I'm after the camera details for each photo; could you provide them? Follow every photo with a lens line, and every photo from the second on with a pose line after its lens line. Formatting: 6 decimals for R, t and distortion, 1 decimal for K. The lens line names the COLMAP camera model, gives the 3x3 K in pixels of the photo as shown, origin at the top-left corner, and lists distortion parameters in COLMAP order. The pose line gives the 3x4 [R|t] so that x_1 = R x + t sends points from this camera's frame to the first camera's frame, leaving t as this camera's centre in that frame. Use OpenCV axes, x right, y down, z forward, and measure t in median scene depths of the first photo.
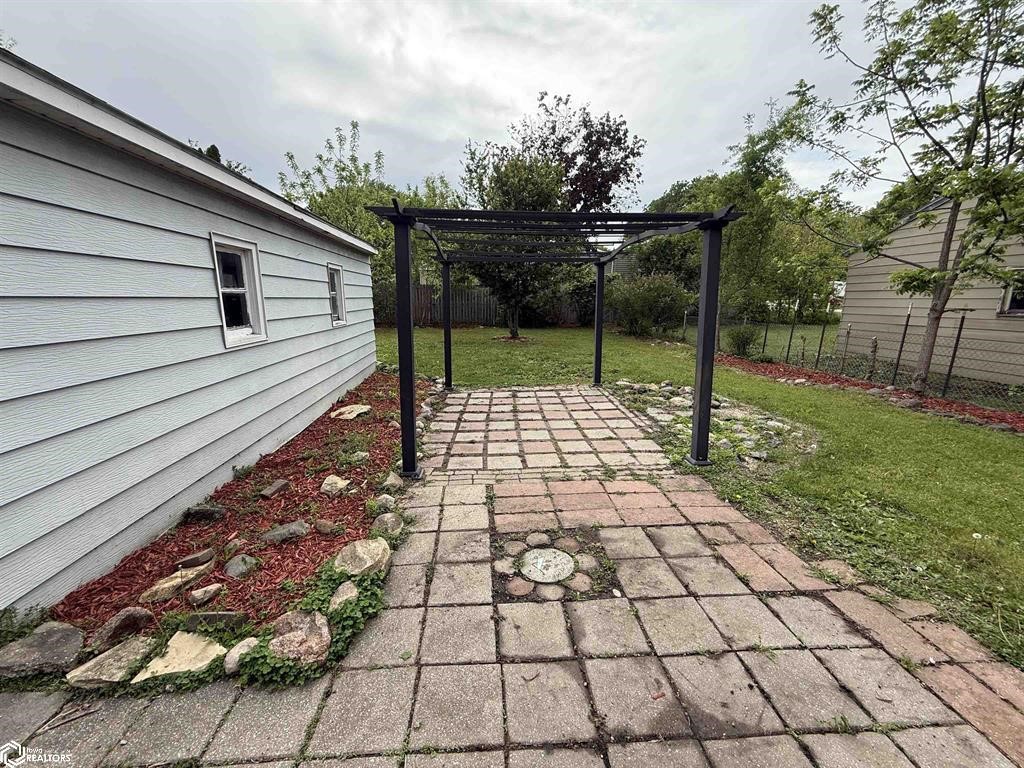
lens RADIAL K [[406.7, 0, 509.8], [0, 406.7, 382.4], [0, 0, 1]] dist [0.001038, 0.000026]
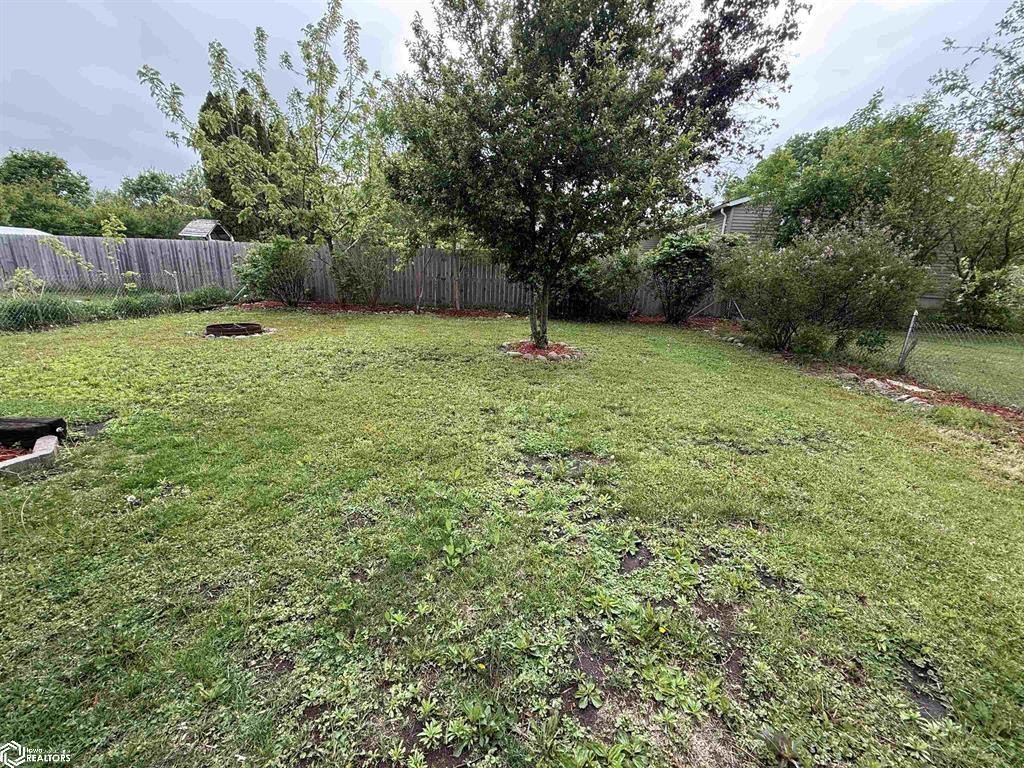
lens RADIAL K [[406.7, 0, 509.8], [0, 406.7, 382.4], [0, 0, 1]] dist [0.001038, 0.000026]
pose [[0.985773, 0.072105, -0.151832, 0.046052], [-0.063713, 0.996197, 0.059435, -0.076322], [0.155540, -0.048915, 0.986618, 0.388426]]
